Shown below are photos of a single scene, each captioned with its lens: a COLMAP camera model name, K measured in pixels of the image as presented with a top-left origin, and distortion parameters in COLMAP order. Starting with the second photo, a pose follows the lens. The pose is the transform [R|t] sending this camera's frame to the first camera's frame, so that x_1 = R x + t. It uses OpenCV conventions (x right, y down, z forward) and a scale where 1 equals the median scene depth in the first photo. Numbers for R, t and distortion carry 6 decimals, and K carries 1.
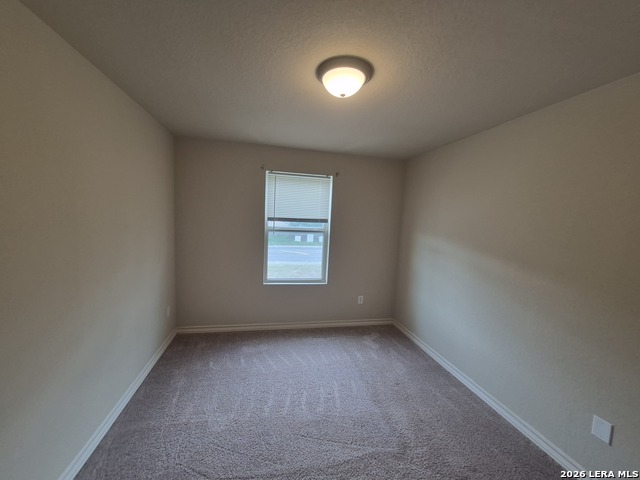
lens RADIAL K [[254.8, 0, 314.9], [0, 254.8, 246.7], [0, 0, 1]] dist [0.001405, 0.000475]
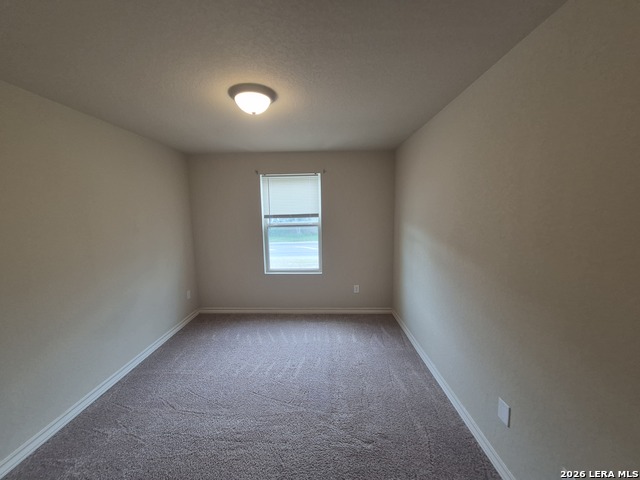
lens RADIAL K [[254.8, 0, 314.9], [0, 254.8, 246.7], [0, 0, 1]] dist [0.001405, 0.000475]
pose [[0.968387, -0.029113, -0.247747, 0.312680], [0.033776, 0.999323, 0.014591, 0.016500], [0.247154, -0.022497, 0.968715, -0.058047]]
